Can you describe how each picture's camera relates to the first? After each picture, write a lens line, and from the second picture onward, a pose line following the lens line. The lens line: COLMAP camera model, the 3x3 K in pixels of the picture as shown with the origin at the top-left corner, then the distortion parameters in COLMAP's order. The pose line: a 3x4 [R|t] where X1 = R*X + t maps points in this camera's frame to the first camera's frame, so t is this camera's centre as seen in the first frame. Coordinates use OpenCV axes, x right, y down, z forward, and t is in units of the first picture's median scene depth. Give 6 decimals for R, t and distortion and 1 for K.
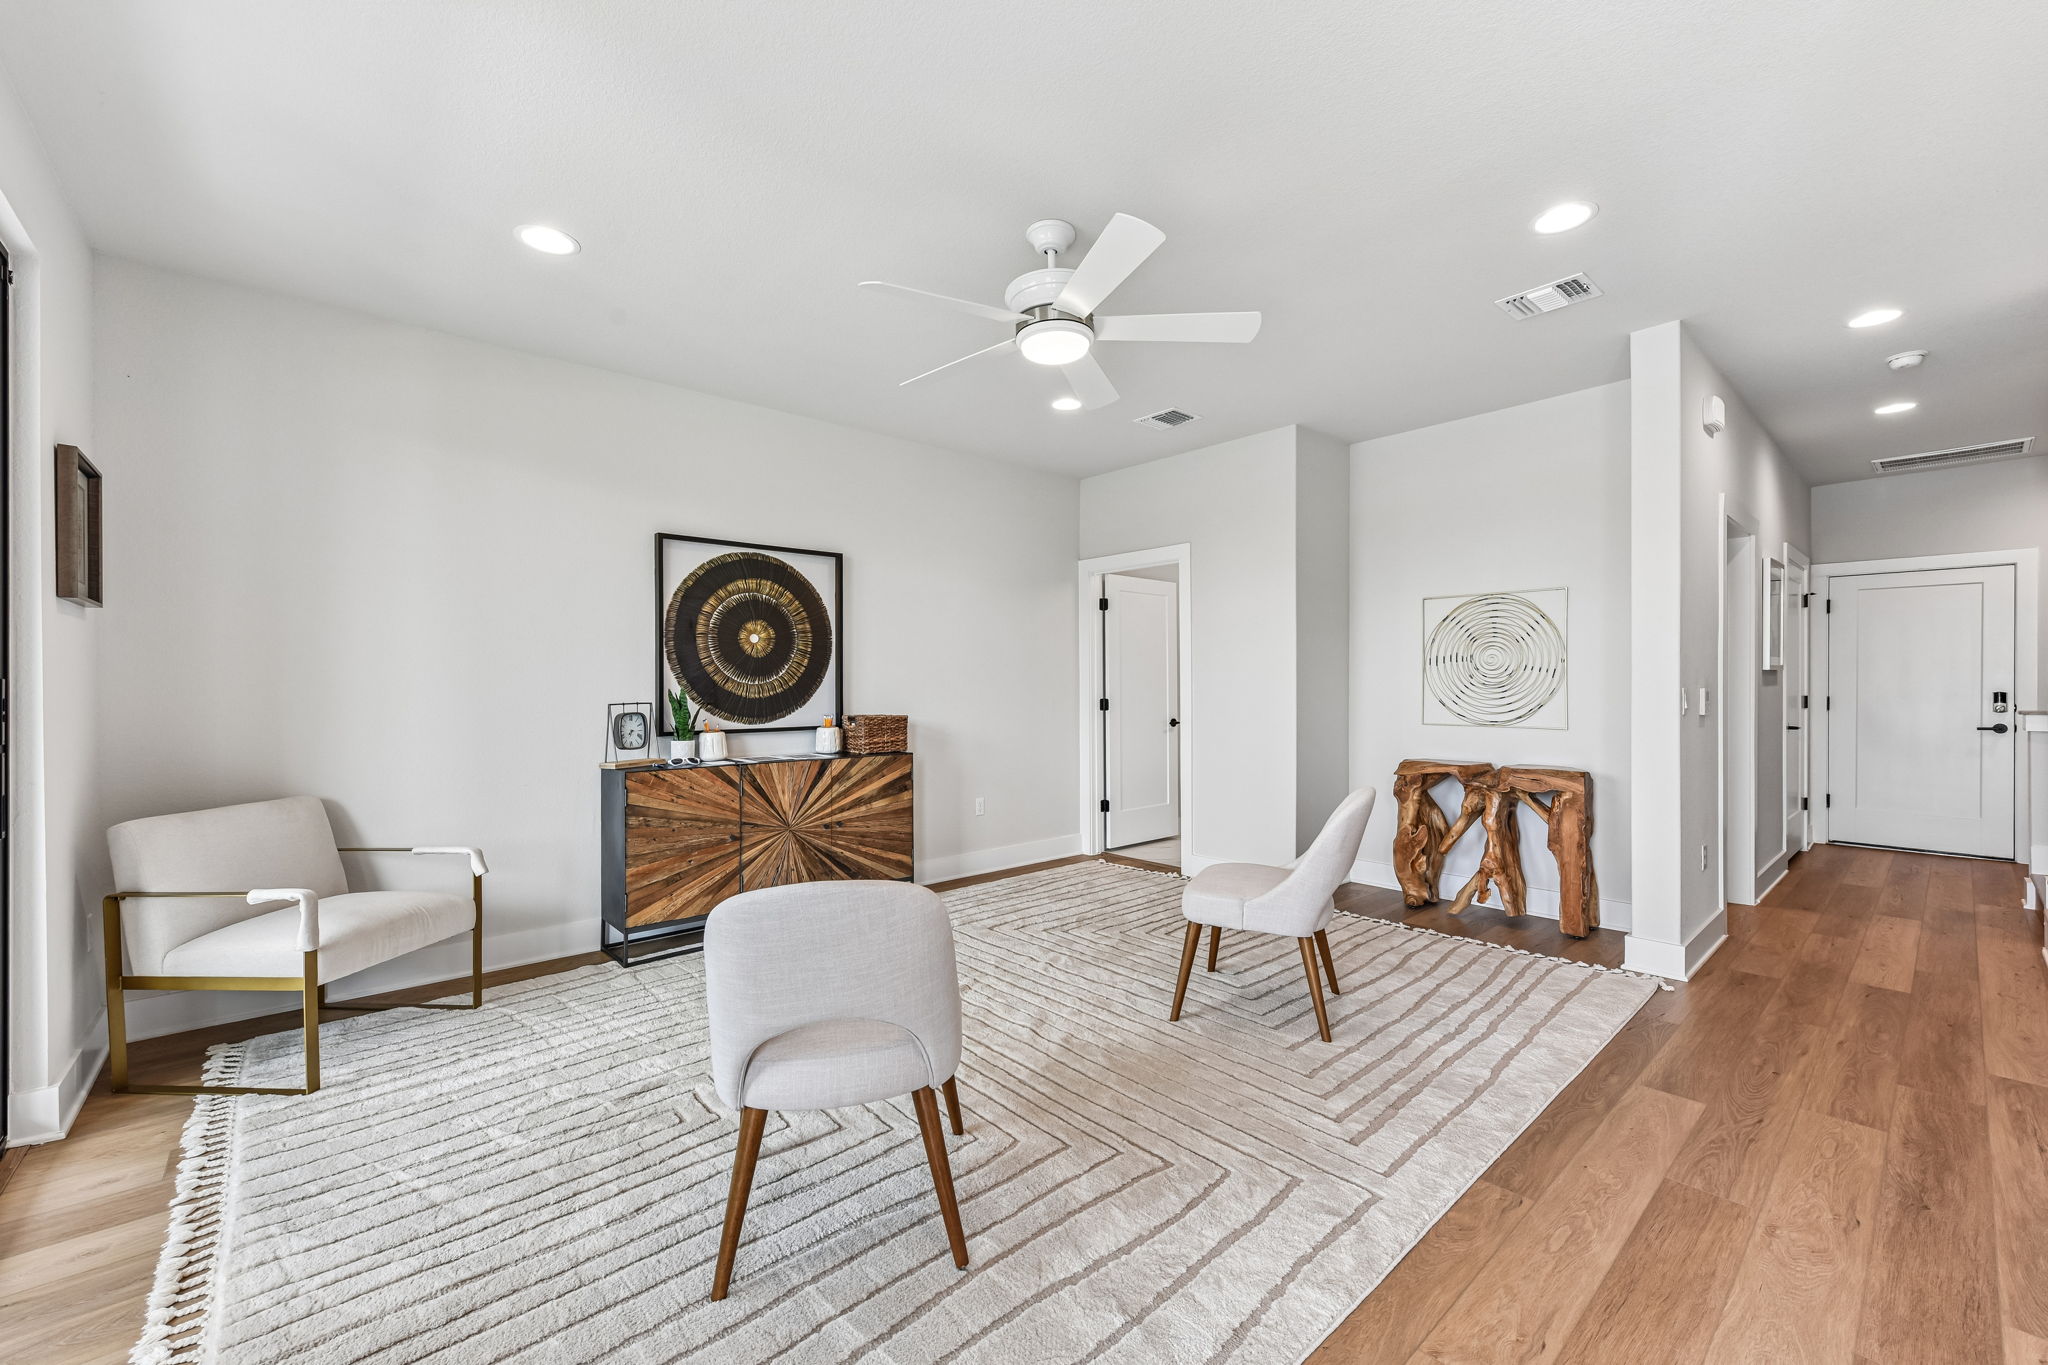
lens RADIAL K [[819.6, 0, 1039.1], [0, 819.6, 684.9], [0, 0, 1]] dist [0.002308, -0.000609]
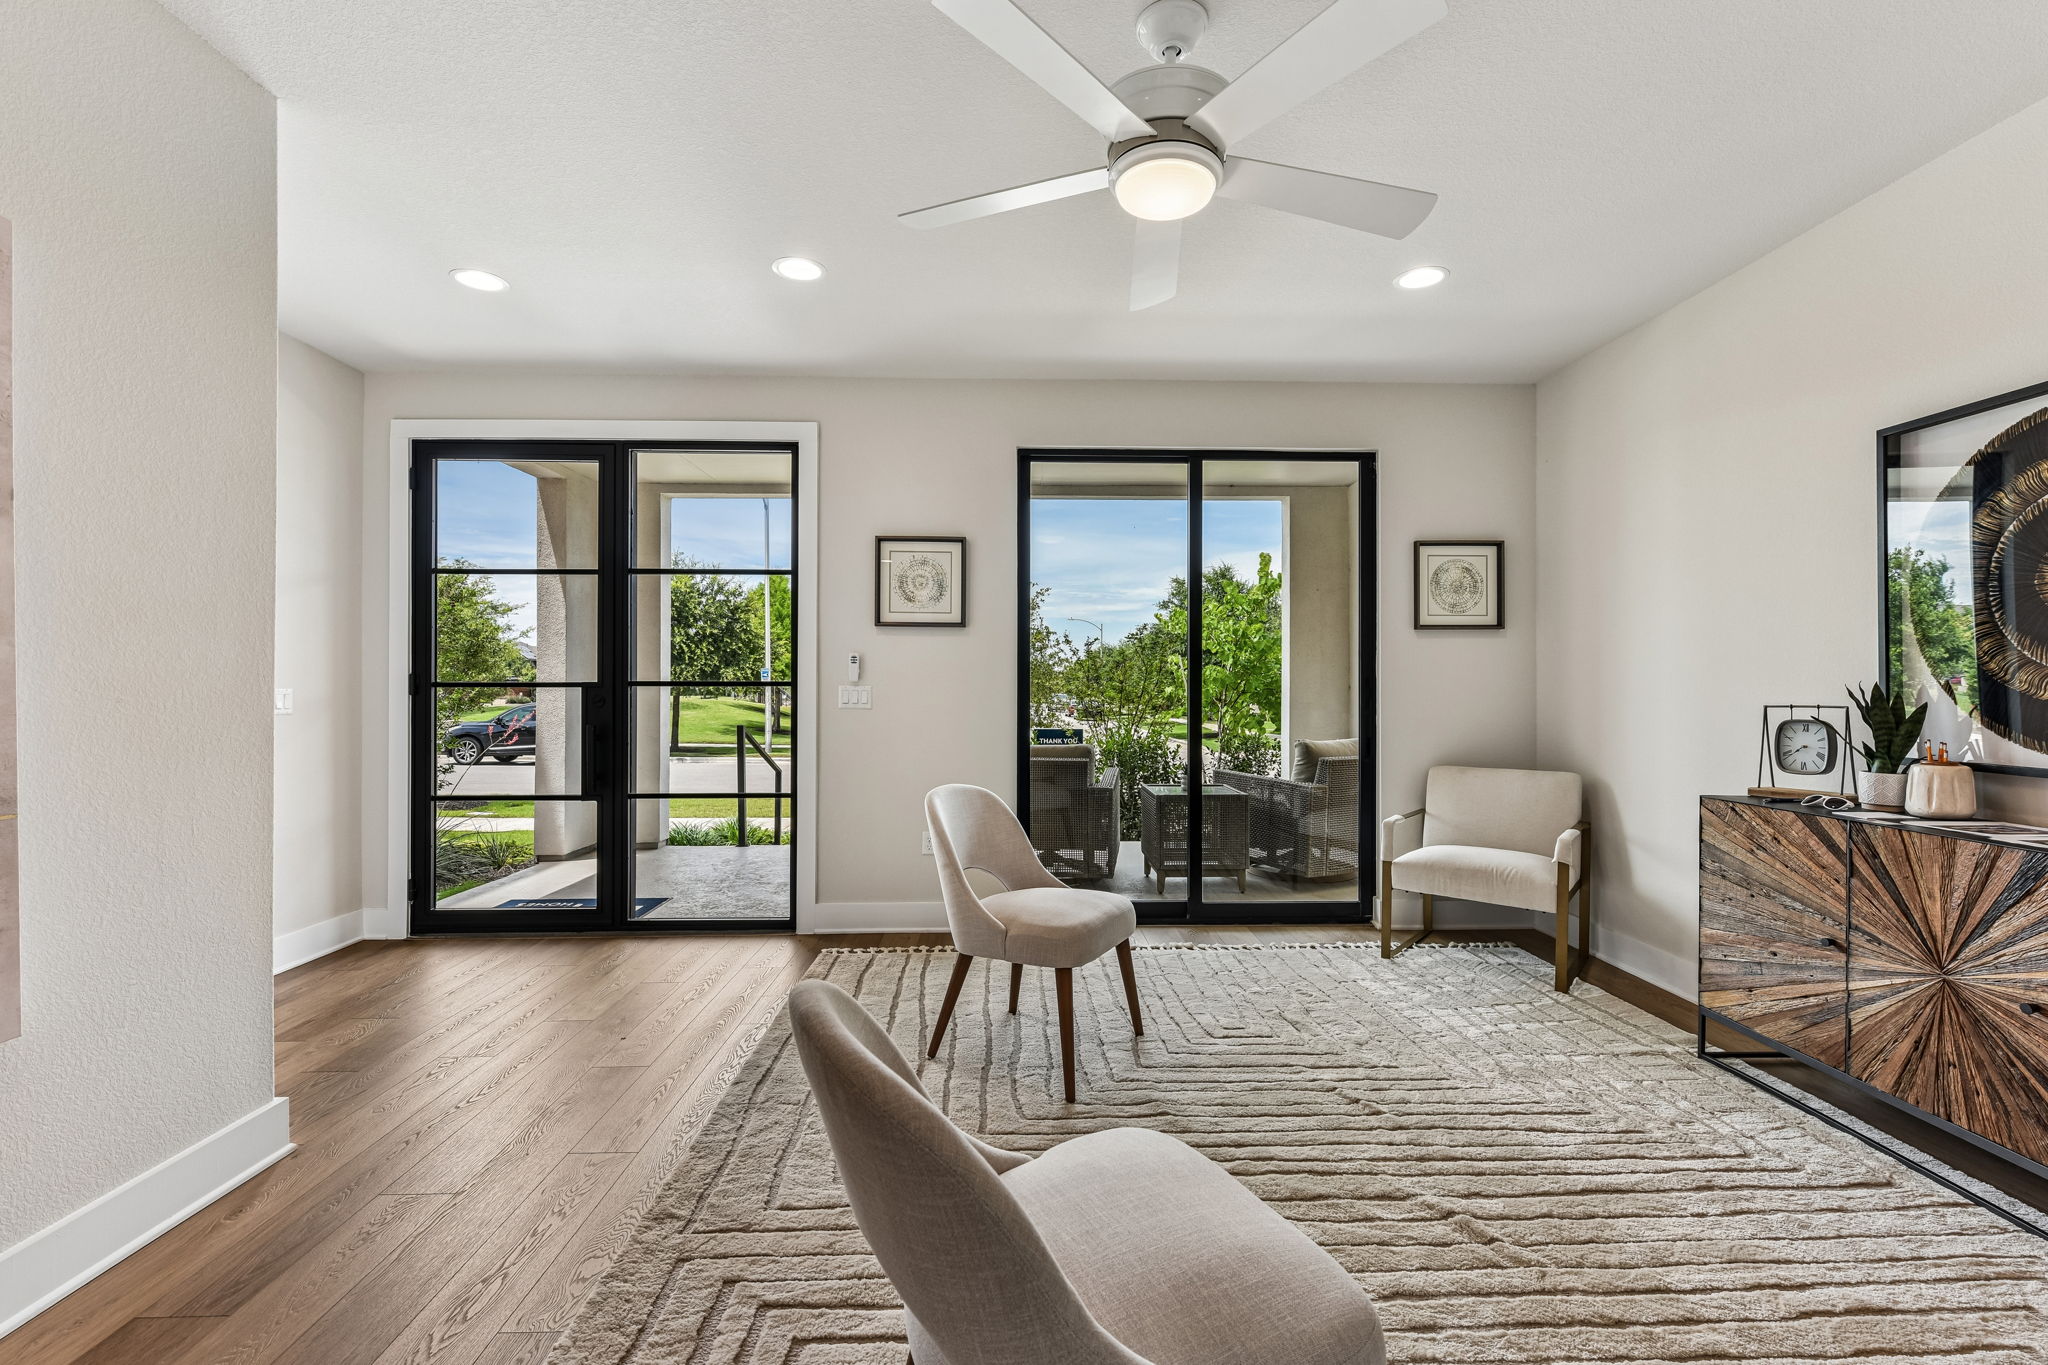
lens RADIAL K [[819.6, 0, 1039.1], [0, 819.6, 684.9], [0, 0, 1]] dist [0.002308, -0.000609]
pose [[-0.640583, 0.002439, -0.767885, 0.430502], [-0.001455, 0.999989, 0.004389, 0.002715], [0.767888, 0.003929, -0.640573, 0.941702]]
